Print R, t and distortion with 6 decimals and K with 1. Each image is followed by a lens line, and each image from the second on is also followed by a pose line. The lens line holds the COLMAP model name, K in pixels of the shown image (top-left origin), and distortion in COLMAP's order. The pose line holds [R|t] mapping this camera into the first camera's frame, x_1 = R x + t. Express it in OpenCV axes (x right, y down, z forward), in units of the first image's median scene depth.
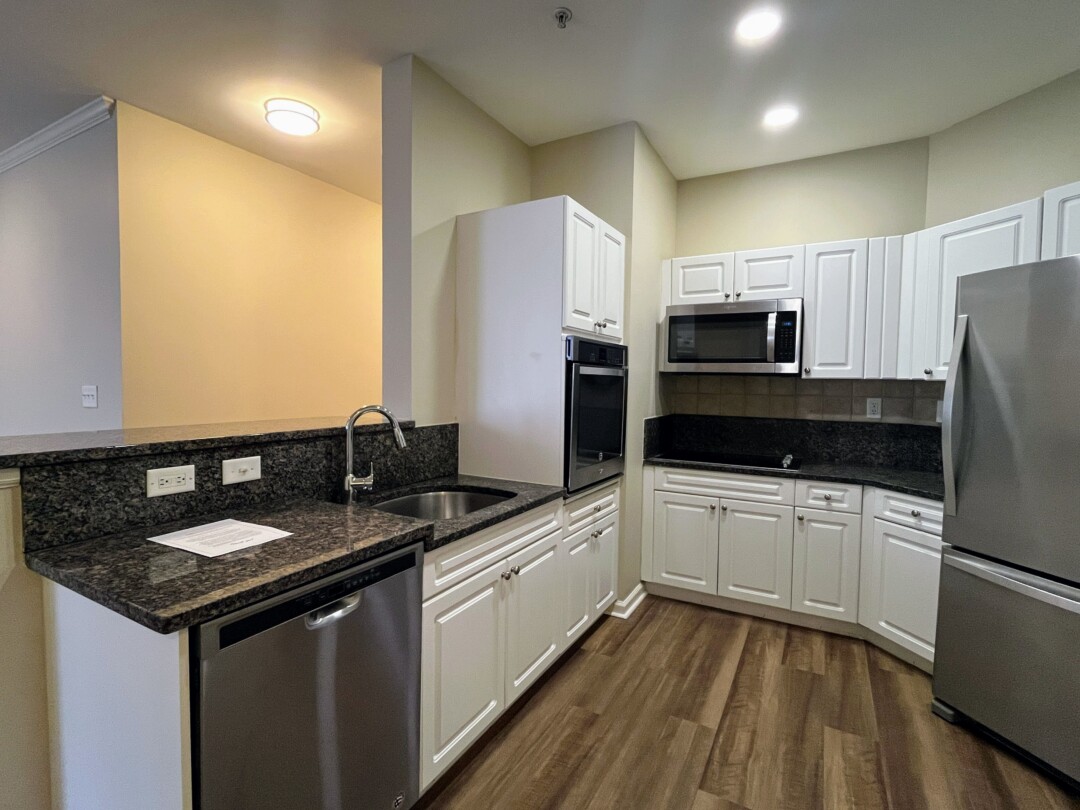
lens RADIAL K [[519.1, 0, 537.7], [0, 519.1, 402.2], [0, 0, 1]] dist [-0.001104, 0.000186]
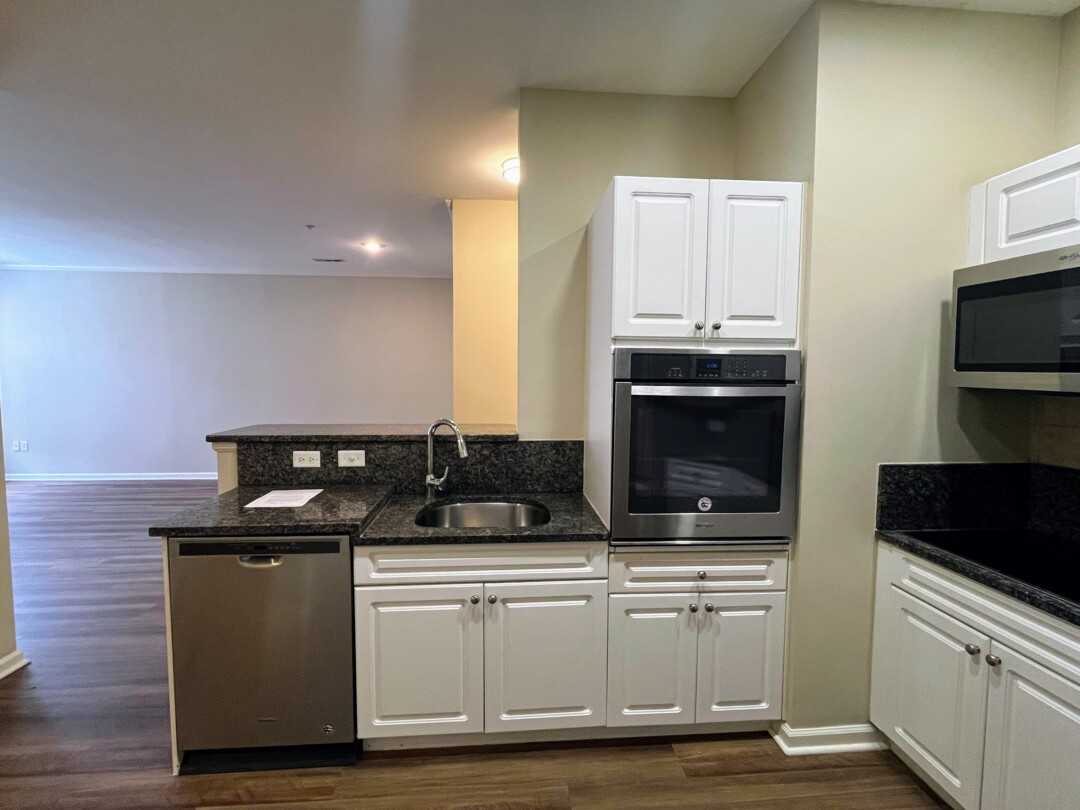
lens RADIAL K [[519.1, 0, 537.7], [0, 519.1, 402.2], [0, 0, 1]] dist [-0.001104, 0.000186]
pose [[0.557658, 0.041131, -0.829051, 0.636423], [-0.031829, 0.999097, 0.028157, -0.059084], [0.829460, 0.010686, 0.558464, 0.420632]]
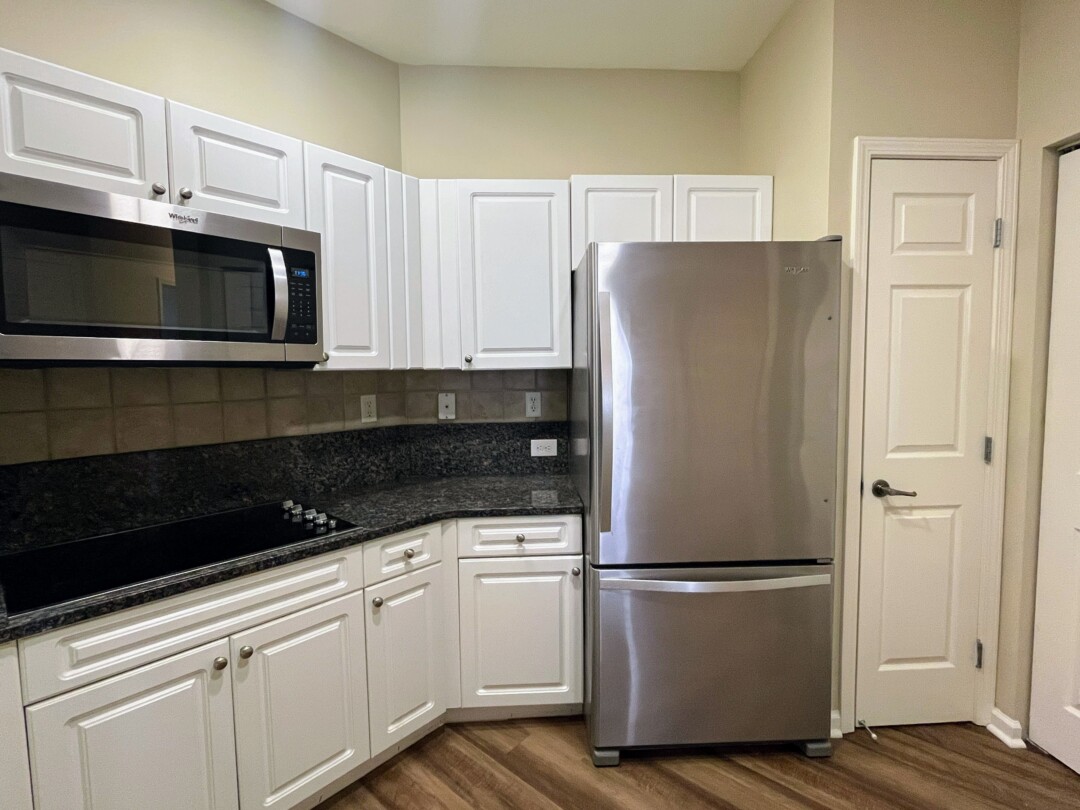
lens RADIAL K [[519.1, 0, 537.7], [0, 519.1, 402.2], [0, 0, 1]] dist [-0.001104, 0.000186]
pose [[0.214789, -0.080355, 0.973349, -0.023942], [0.055960, 0.995985, 0.069875, -0.046232], [-0.975056, 0.039460, 0.218424, 0.774790]]
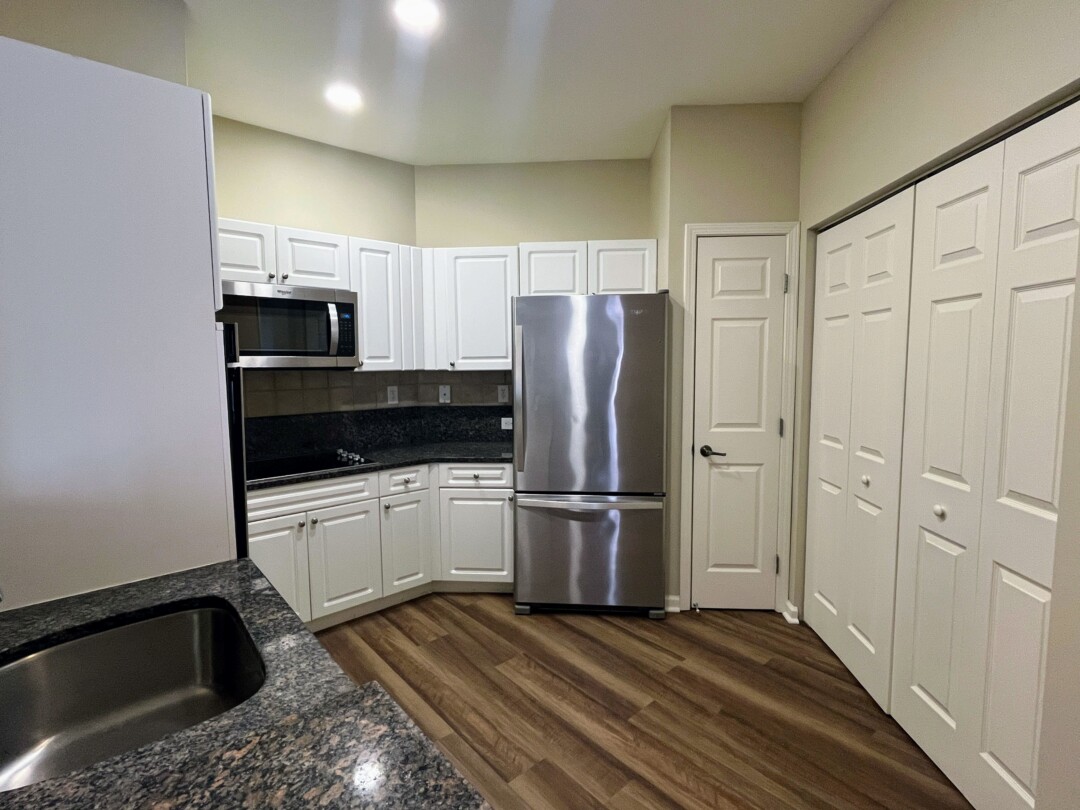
lens RADIAL K [[519.1, 0, 537.7], [0, 519.1, 402.2], [0, 0, 1]] dist [-0.001104, 0.000186]
pose [[0.332530, -0.093185, 0.938478, -0.400306], [0.051851, 0.995408, 0.080465, -0.061459], [-0.941666, 0.021904, 0.335835, 0.412672]]
